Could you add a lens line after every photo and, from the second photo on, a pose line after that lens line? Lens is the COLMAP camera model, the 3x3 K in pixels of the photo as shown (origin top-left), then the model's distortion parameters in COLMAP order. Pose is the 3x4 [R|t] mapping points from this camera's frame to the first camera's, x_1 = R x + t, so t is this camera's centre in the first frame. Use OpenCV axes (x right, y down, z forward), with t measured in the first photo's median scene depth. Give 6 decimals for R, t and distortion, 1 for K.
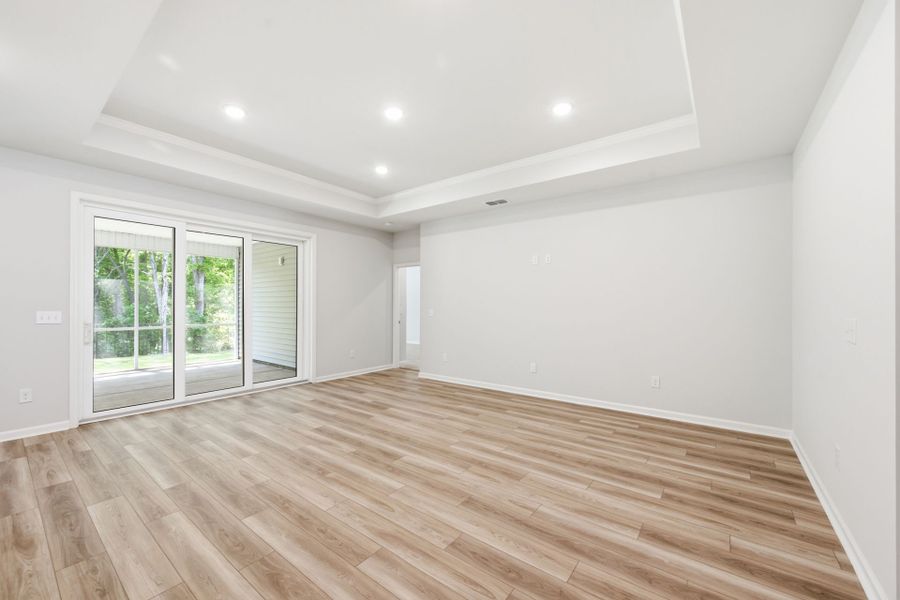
lens RADIAL K [[356.1, 0, 451.0], [0, 356.1, 304.1], [0, 0, 1]] dist [-0.000159, -0.000392]
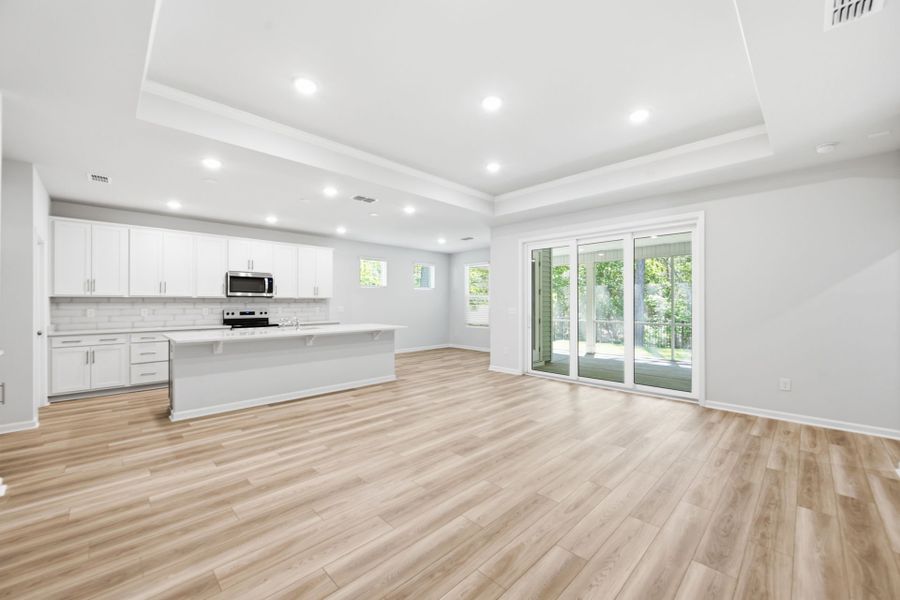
lens RADIAL K [[351.6, 0, 453.7], [0, 351.6, 303.7], [0, 0, 1]] dist [-0.001558, -0.000264]
pose [[-0.131834, -0.001929, -0.991270, 0.746052], [0.002771, 0.999993, -0.002314, 0.002422], [0.991268, -0.003052, -0.131828, 0.975160]]
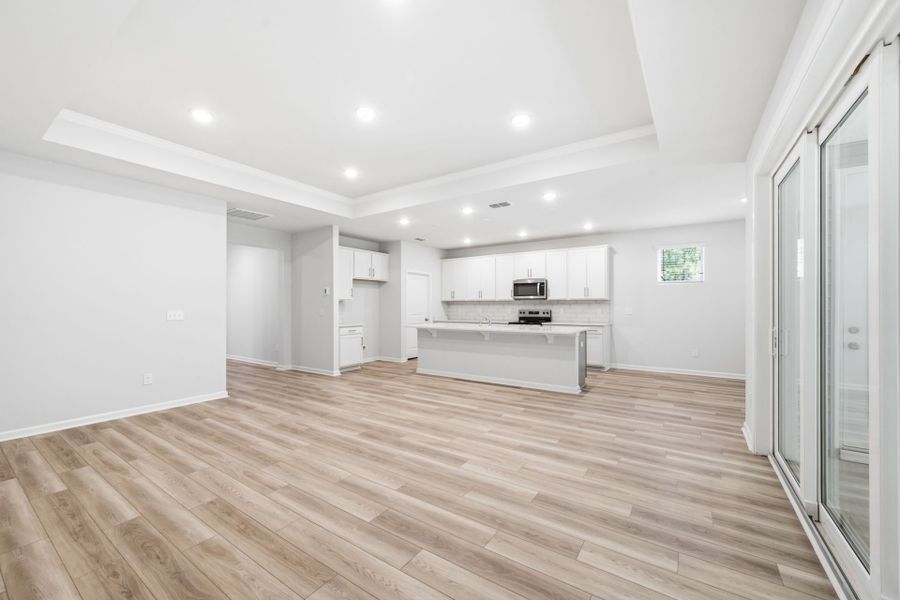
lens RADIAL K [[356.1, 0, 451.0], [0, 356.1, 304.1], [0, 0, 1]] dist [-0.000159, -0.000392]
pose [[-0.997950, -0.000364, -0.064004, -0.321510], [0.000071, 0.999977, -0.006793, 0.006032], [0.064005, -0.006784, -0.997926, 1.925016]]
